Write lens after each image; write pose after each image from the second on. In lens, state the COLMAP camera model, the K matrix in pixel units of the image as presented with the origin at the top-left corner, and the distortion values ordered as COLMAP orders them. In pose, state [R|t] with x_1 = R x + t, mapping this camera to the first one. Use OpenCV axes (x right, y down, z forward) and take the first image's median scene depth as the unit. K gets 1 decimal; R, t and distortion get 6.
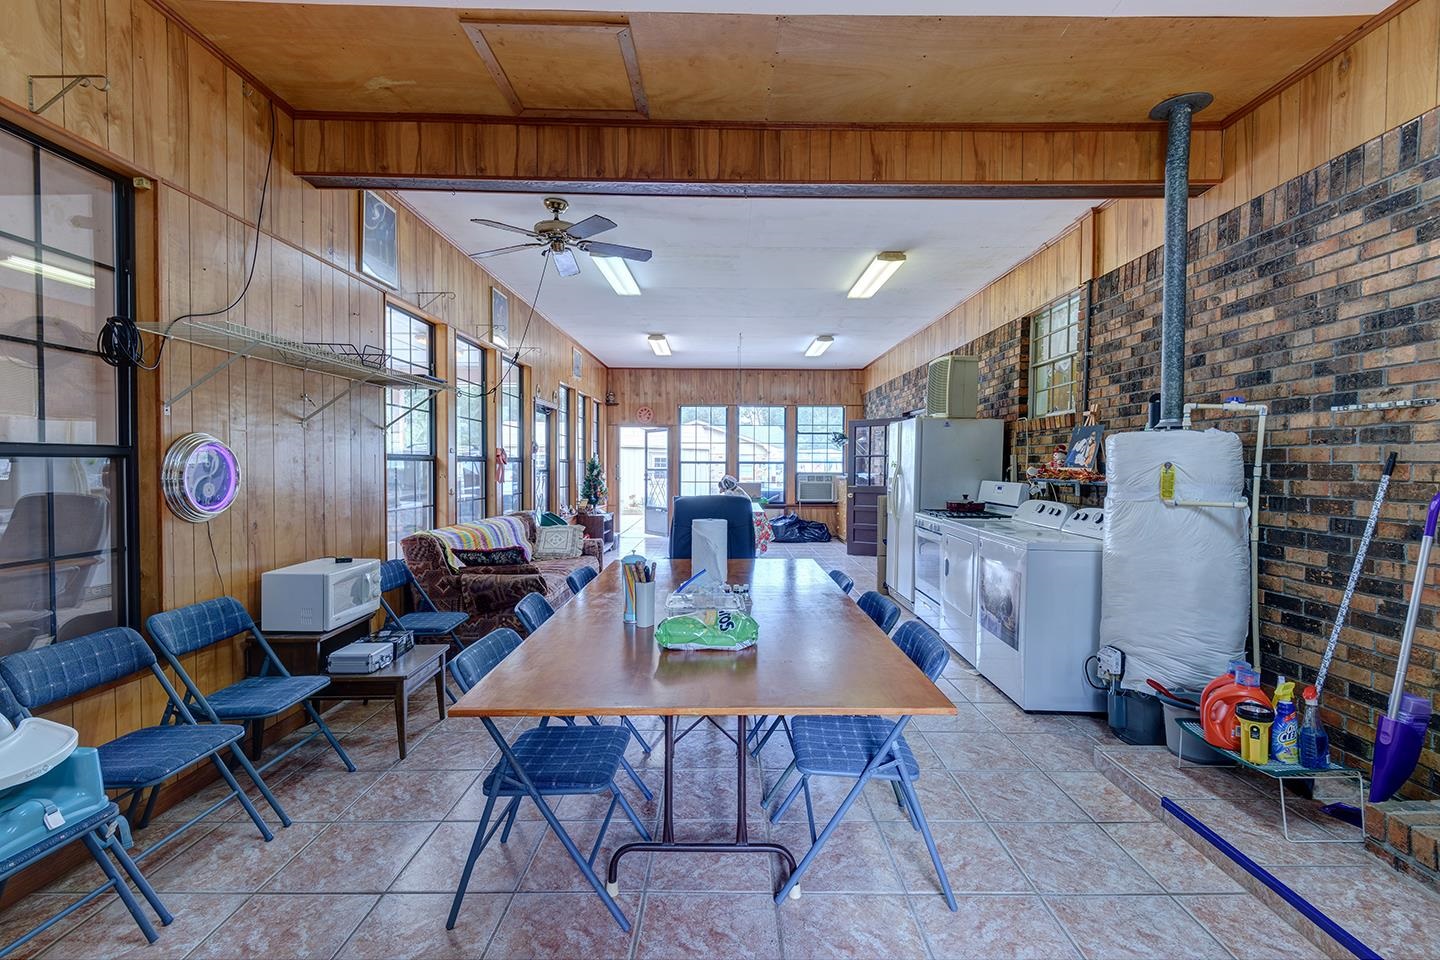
lens RADIAL K [[652.8, 0, 725.5], [0, 652.8, 477.5], [0, 0, 1]] dist [0.006593, -0.003665]
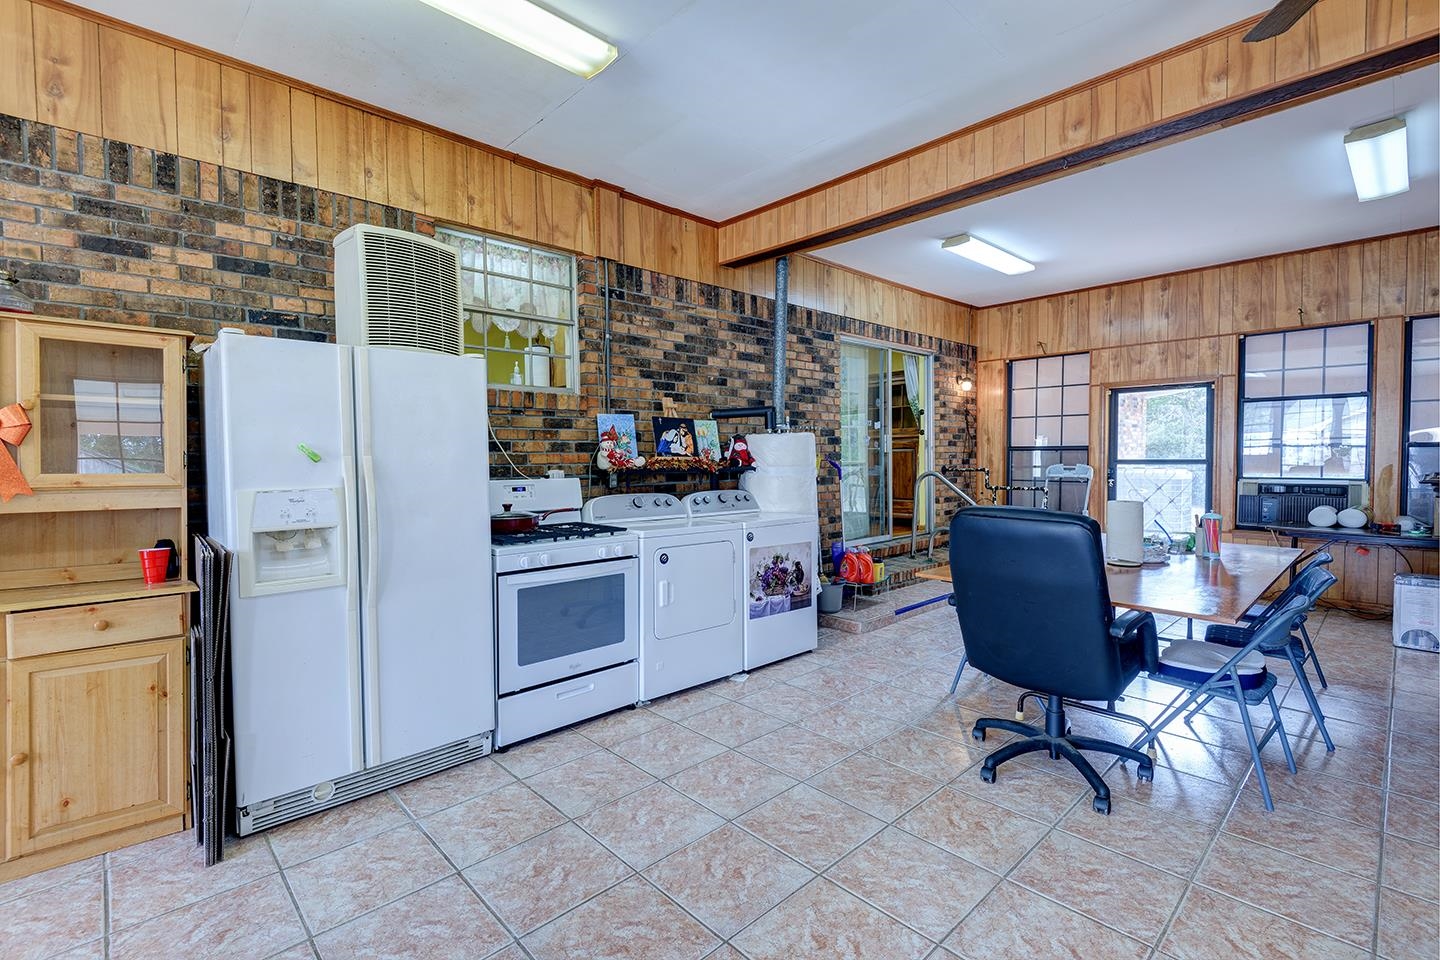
lens RADIAL K [[652.8, 0, 722.4], [0, 652.8, 481.5], [0, 0, 1]] dist [0.006593, -0.003665]
pose [[-0.693683, -0.026200, 0.719804, -0.350300], [0.018958, 0.998328, 0.054608, -0.041749], [-0.720031, 0.051526, -0.692026, 2.215132]]
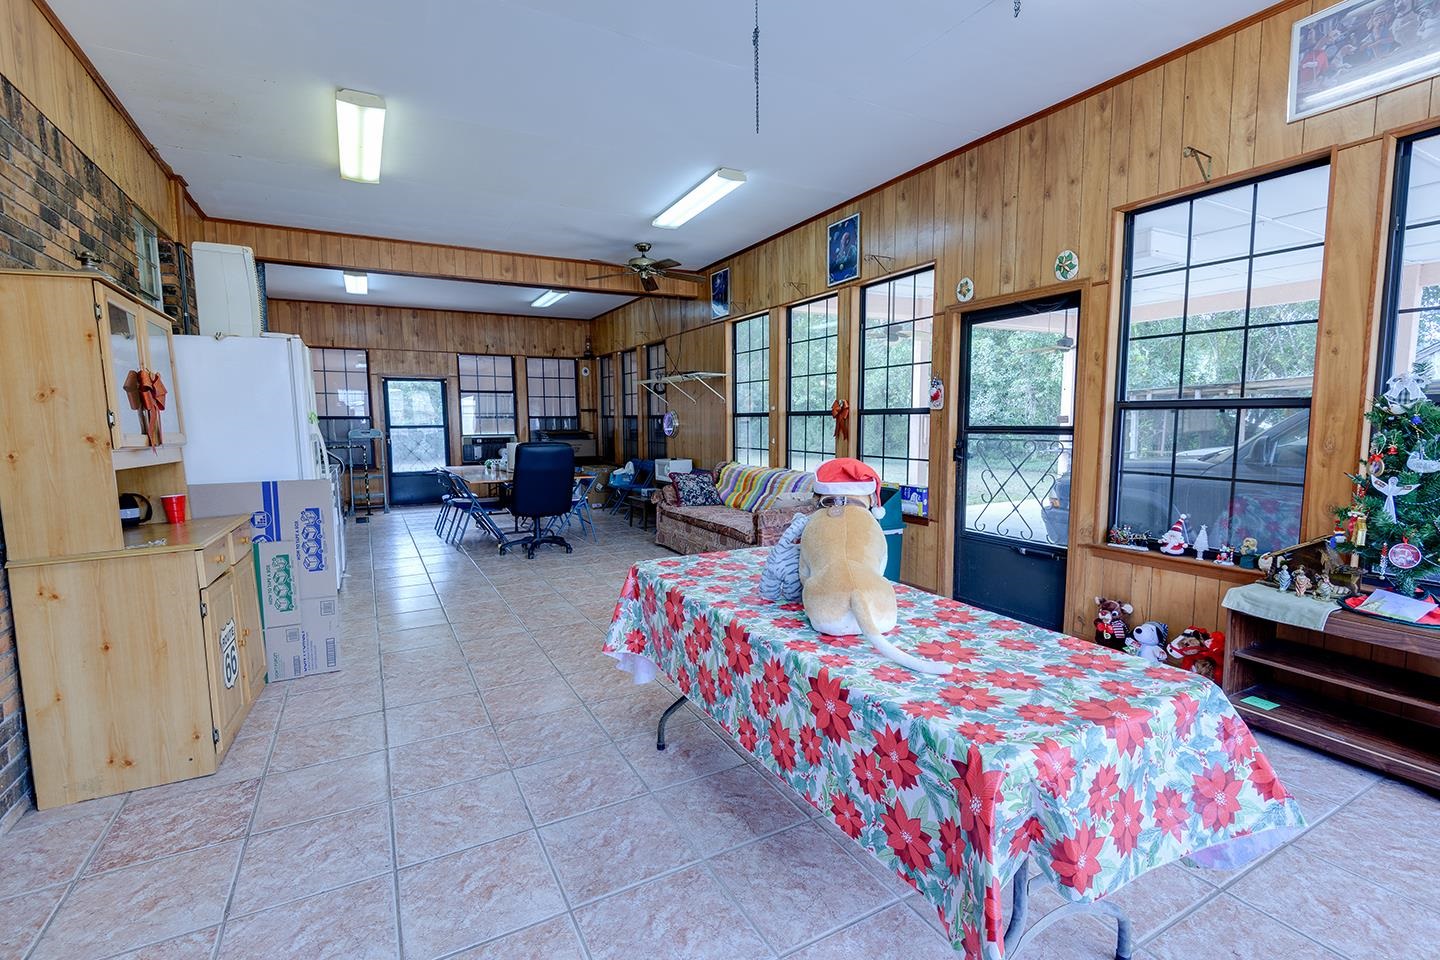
lens RADIAL K [[652.8, 0, 730.8], [0, 652.8, 481.2], [0, 0, 1]] dist [0.006593, -0.003665]
pose [[-0.867641, 0.049246, -0.494747, 0.468461], [-0.006390, 0.993896, 0.110136, -0.064996], [0.497151, 0.098720, -0.862030, 3.416194]]
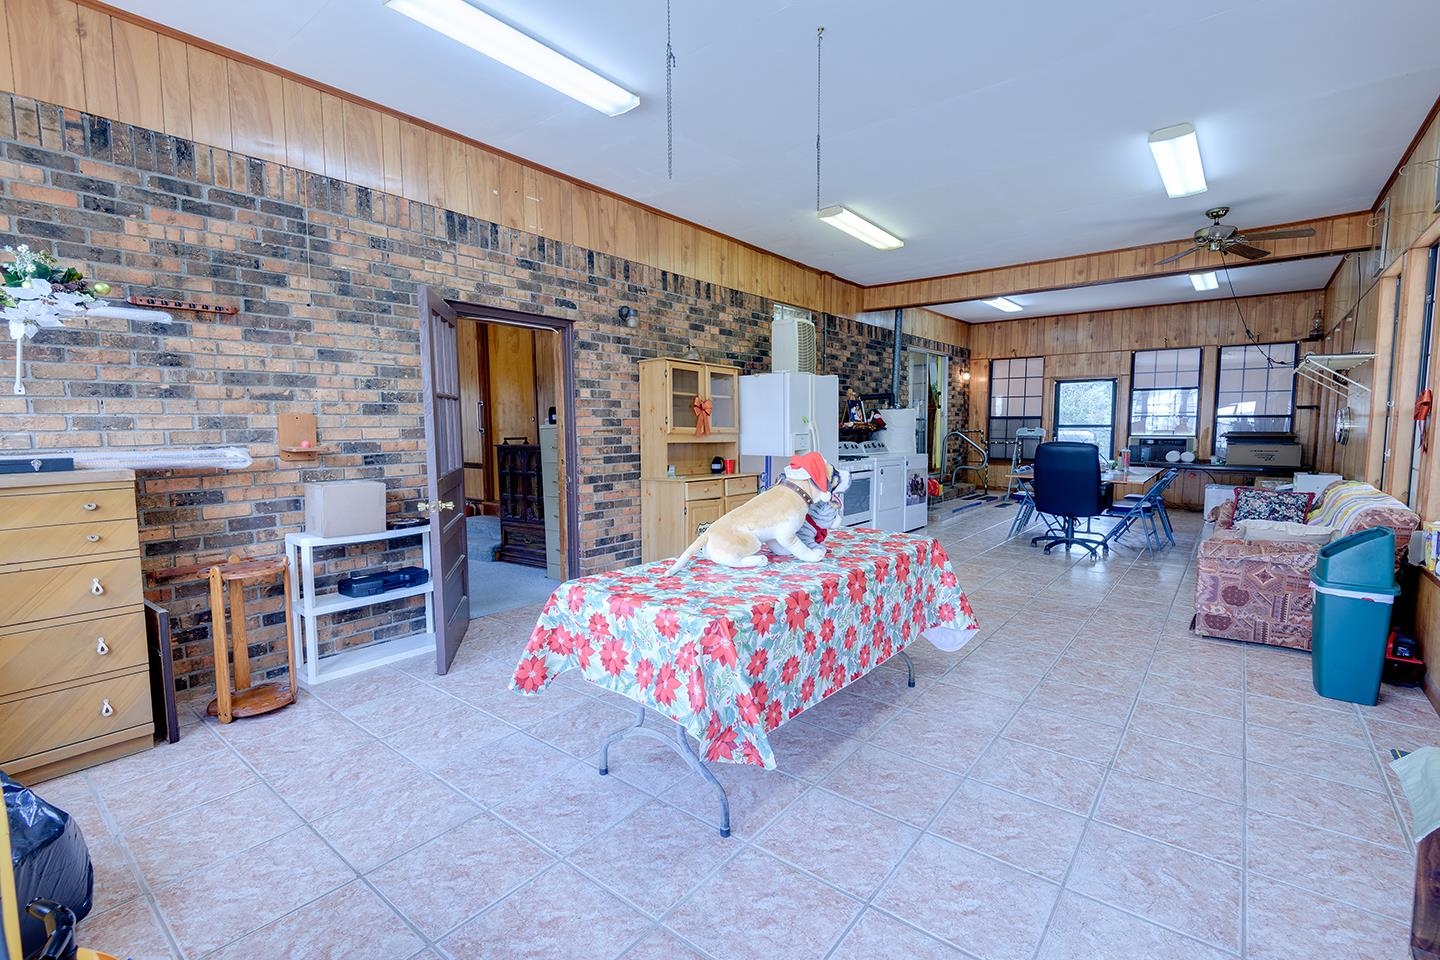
lens RADIAL K [[652.8, 0, 713.1], [0, 652.8, 481.0], [0, 0, 1]] dist [0.006593, -0.003665]
pose [[-0.781915, -0.056636, 0.620807, -0.435219], [0.013060, 0.994158, 0.107146, -0.070828], [-0.623248, 0.091887, -0.776607, 3.665938]]
